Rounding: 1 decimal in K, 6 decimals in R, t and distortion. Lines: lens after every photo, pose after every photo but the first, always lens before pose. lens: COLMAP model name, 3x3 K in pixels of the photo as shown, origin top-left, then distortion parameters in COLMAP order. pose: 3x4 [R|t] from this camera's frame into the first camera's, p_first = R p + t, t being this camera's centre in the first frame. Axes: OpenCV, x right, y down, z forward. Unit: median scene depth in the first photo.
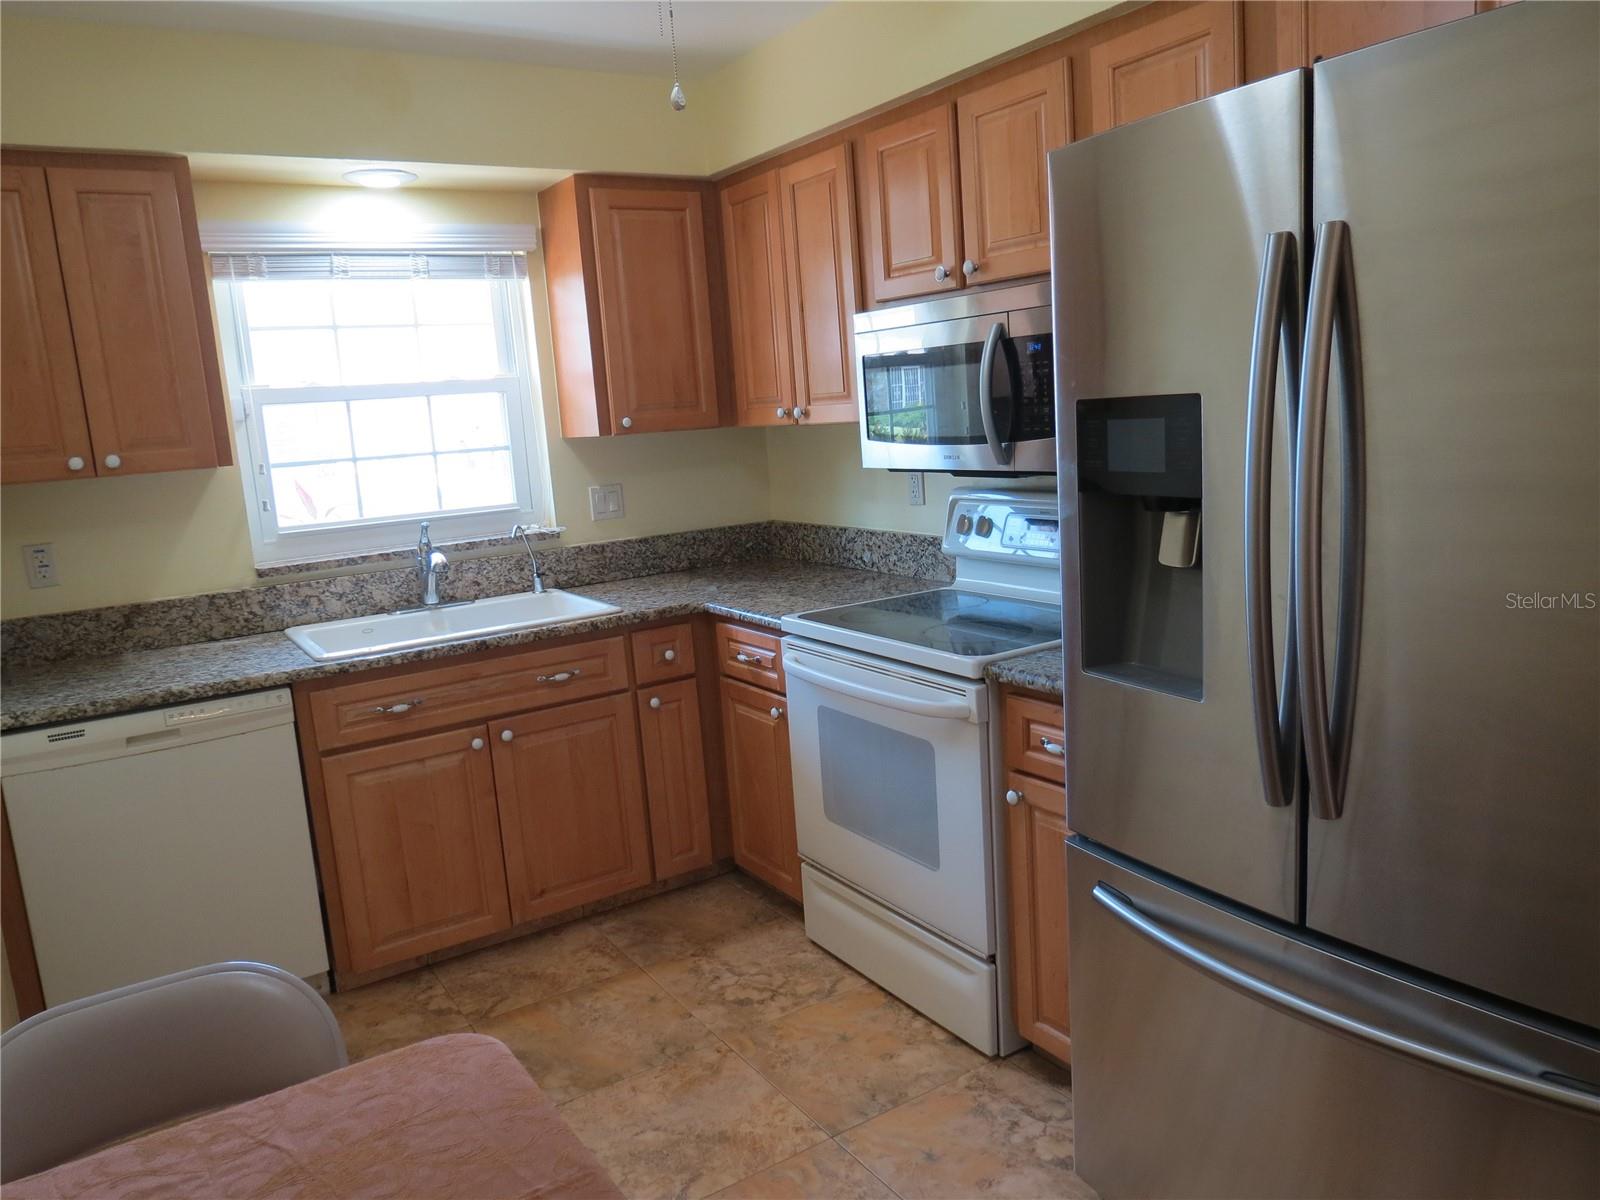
lens RADIAL K [[1136.0, 0, 800.0], [0, 1136.0, 600.0], [0, 0, 1]] dist [-0.037087, 0.015813]
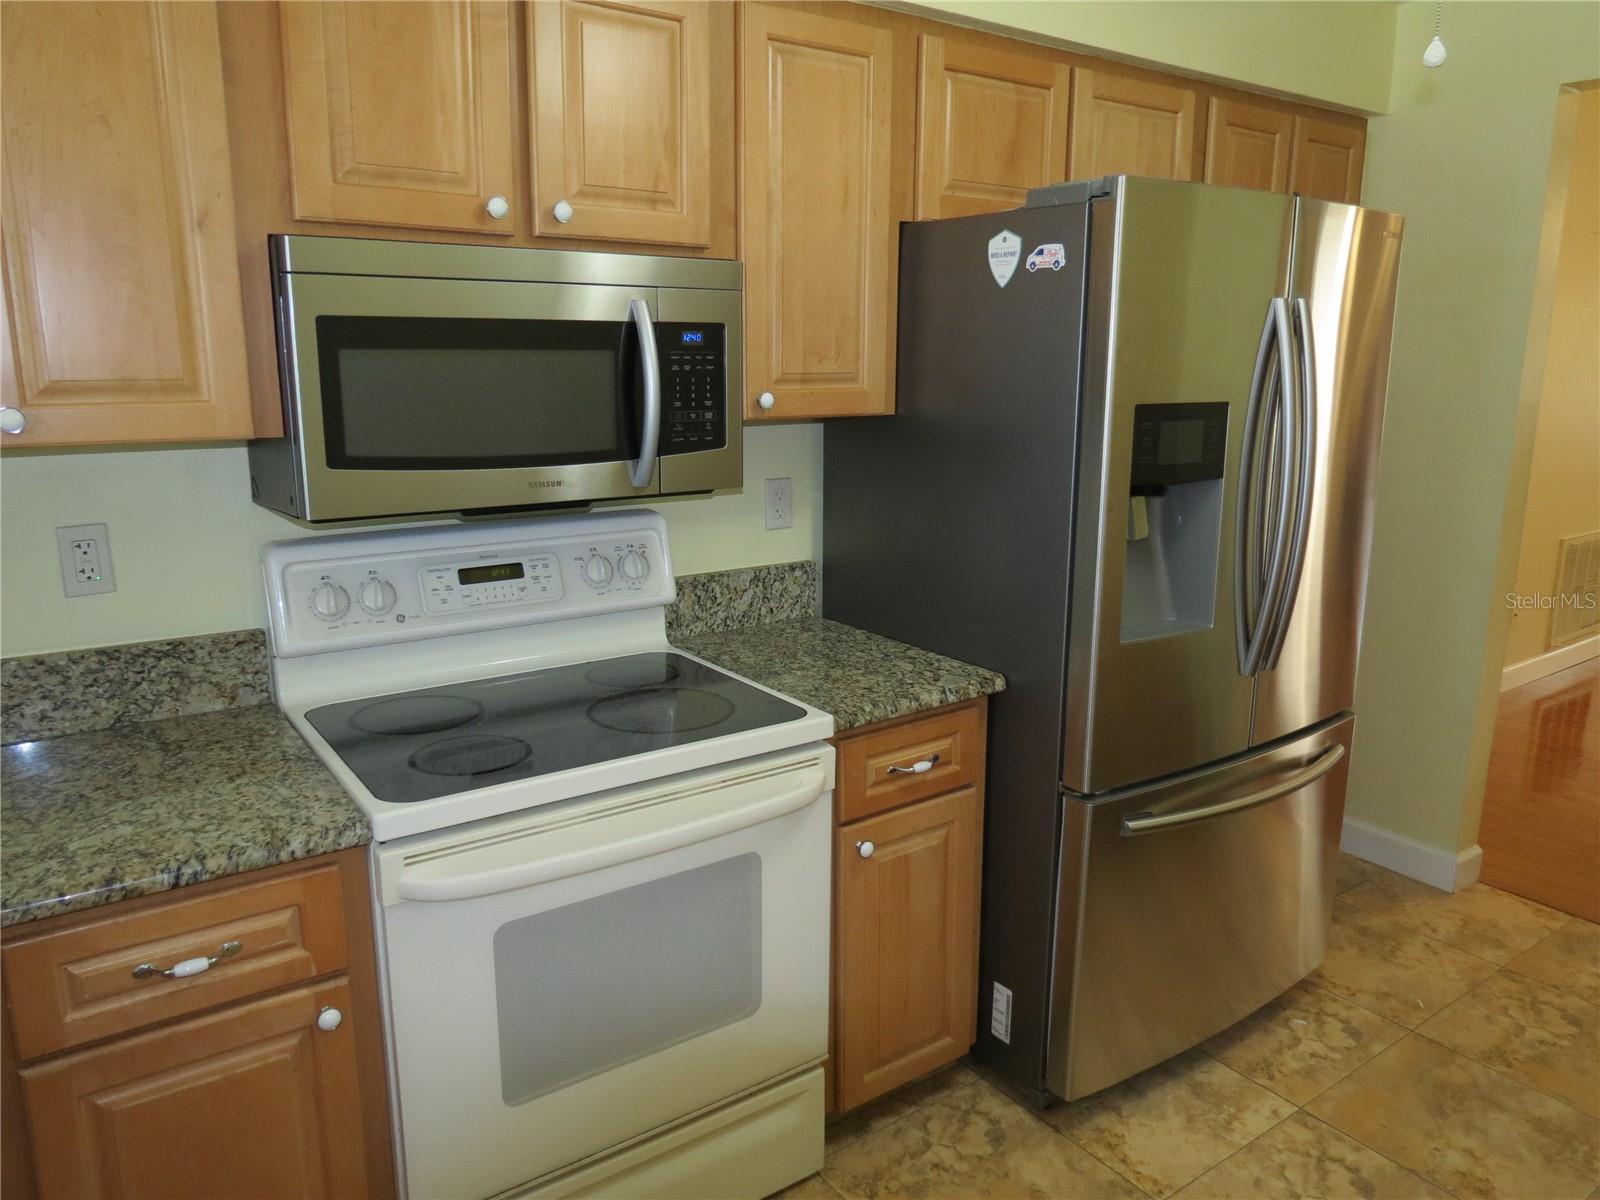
lens RADIAL K [[1133.8, 0, 800.0], [0, 1133.8, 600.0], [0, 0, 1]] dist [-0.092178, 0.001157]
pose [[-0.050256, -0.142190, 0.988563, -0.651678], [0.169214, 0.974291, 0.148739, -0.155416], [-0.984297, 0.174754, -0.024904, 1.041333]]
